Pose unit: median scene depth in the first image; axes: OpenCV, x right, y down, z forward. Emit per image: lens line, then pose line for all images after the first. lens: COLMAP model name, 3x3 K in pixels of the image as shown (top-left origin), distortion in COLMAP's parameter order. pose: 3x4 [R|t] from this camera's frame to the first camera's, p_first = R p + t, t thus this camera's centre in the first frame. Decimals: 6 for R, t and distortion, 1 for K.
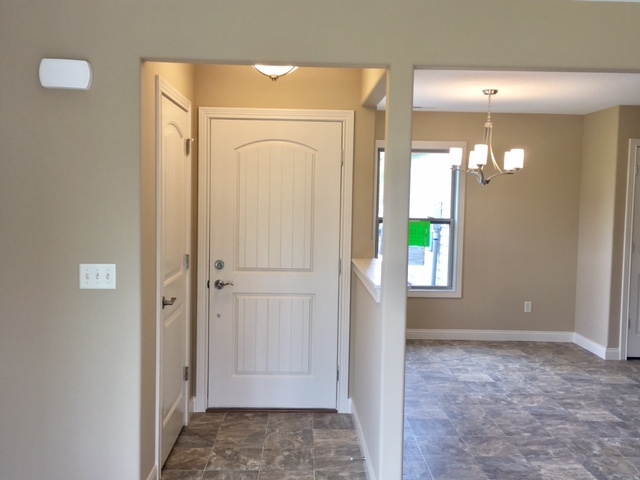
lens RADIAL K [[619.7, 0, 318.9], [0, 619.7, 233.4], [0, 0, 1]] dist [0.037242, 0.000000]
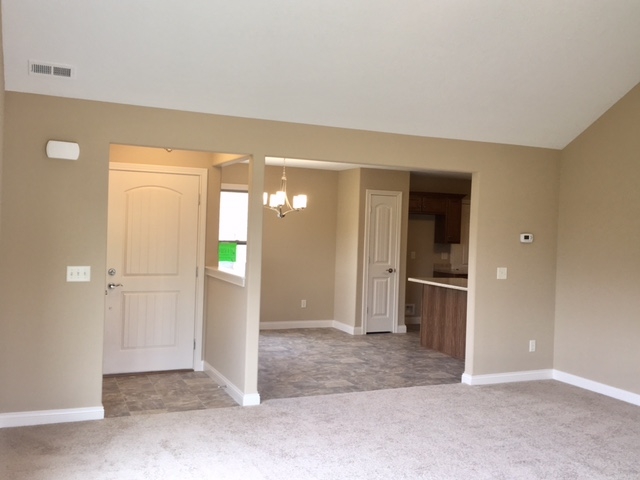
lens RADIAL K [[619.7, 0, 318.2], [0, 619.7, 235.2], [0, 0, 1]] dist [0.037242, 0.000000]
pose [[0.925104, 0.006964, 0.379649, -0.261085], [0.007140, 0.999336, -0.035728, 0.020482], [-0.379646, 0.035762, 0.924440, -0.491102]]
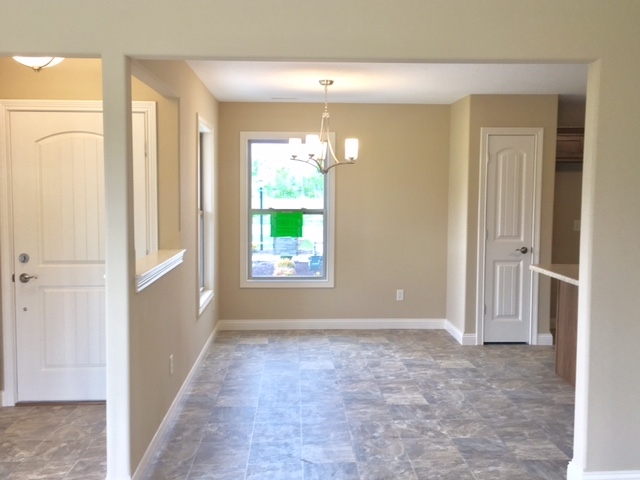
lens RADIAL K [[619.7, 0, 320.9], [0, 619.7, 233.9], [0, 0, 1]] dist [0.037242, 0.000000]
pose [[0.999757, -0.015620, 0.015554, 0.296324], [0.015437, 0.999811, 0.011854, 0.006914], [-0.015736, -0.011611, 0.999809, -0.009393]]
